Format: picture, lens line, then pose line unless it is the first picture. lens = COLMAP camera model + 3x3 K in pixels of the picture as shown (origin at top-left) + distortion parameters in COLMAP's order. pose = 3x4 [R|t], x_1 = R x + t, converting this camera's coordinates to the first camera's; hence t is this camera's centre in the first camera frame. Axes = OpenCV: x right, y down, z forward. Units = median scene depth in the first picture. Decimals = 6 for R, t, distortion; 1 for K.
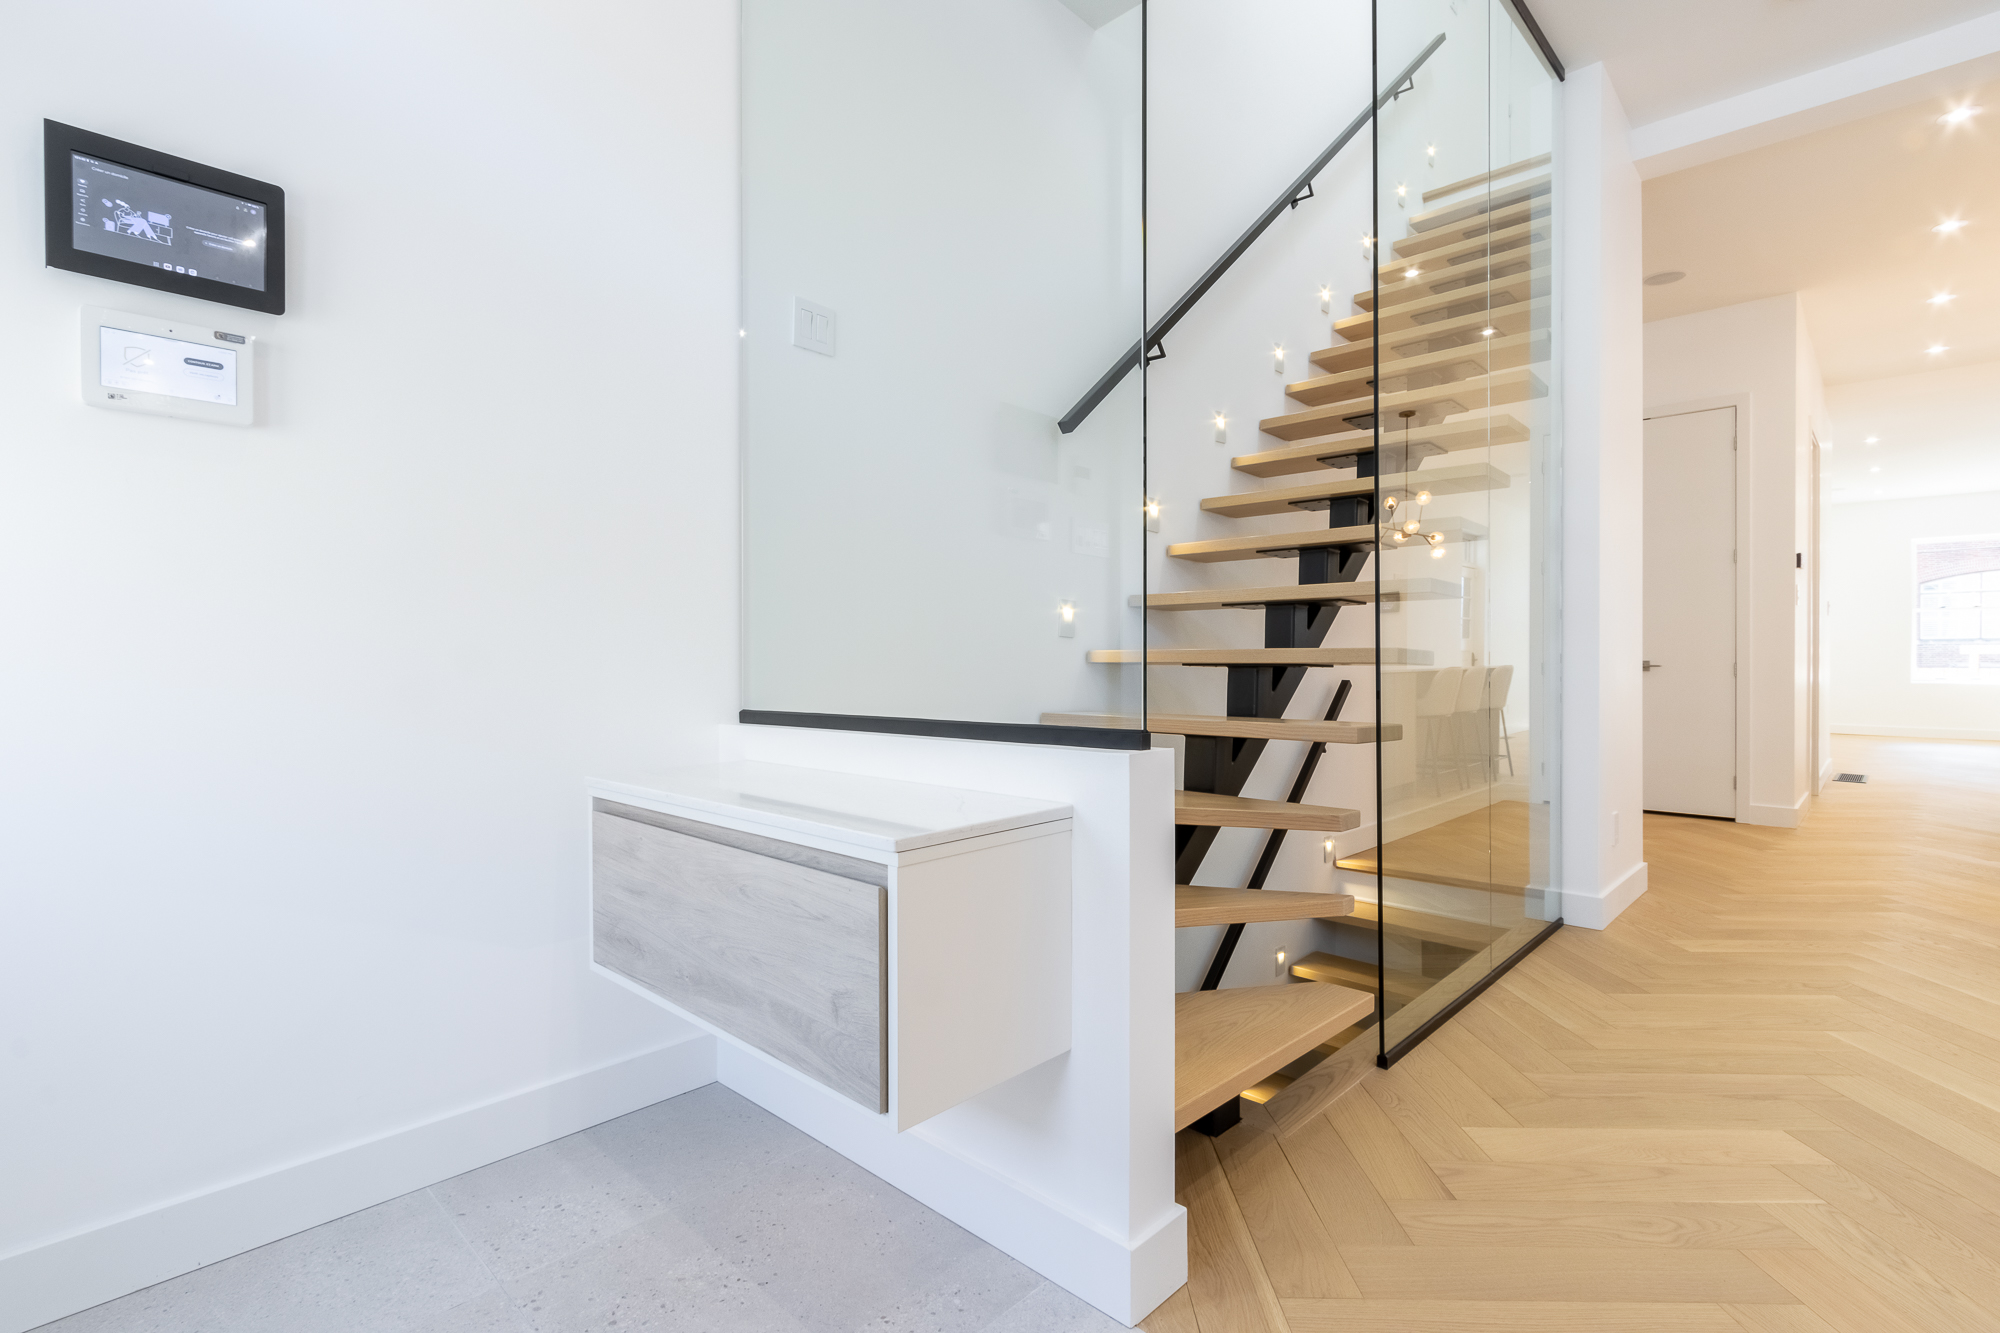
lens RADIAL K [[927.9, 0, 1004.2], [0, 927.9, 675.5], [0, 0, 1]] dist [0.001566, 0.000250]
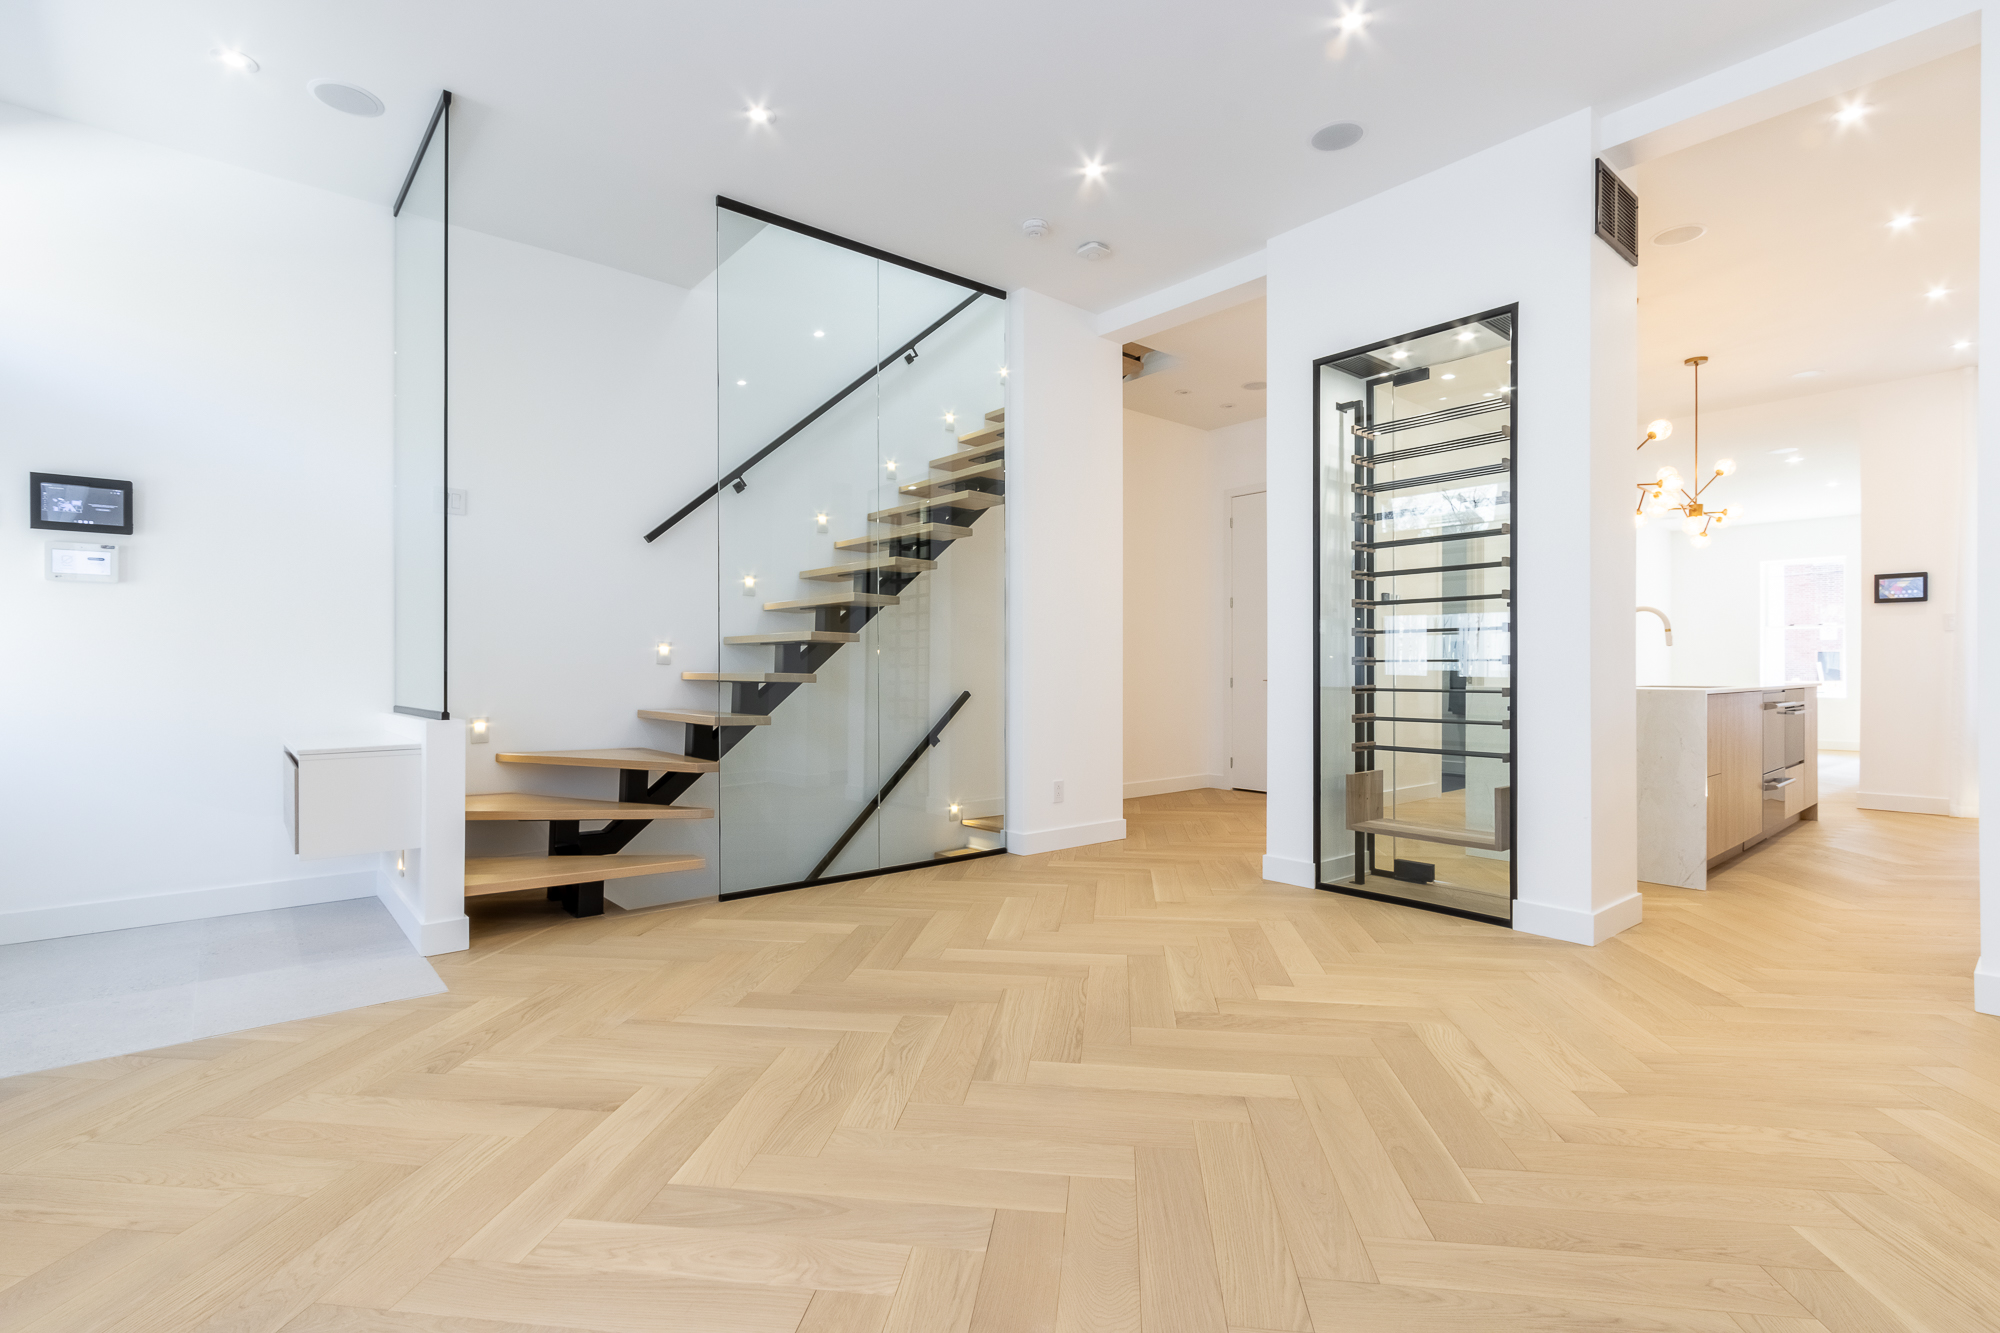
lens RADIAL K [[915.1, 0, 999.7], [0, 915.1, 682.1], [0, 0, 1]] dist [0.006715, 0.000190]
pose [[0.992772, -0.002431, -0.119988, 1.726178], [0.001304, 0.999954, -0.009472, 0.011558], [0.120006, 0.009247, 0.992730, -1.075710]]
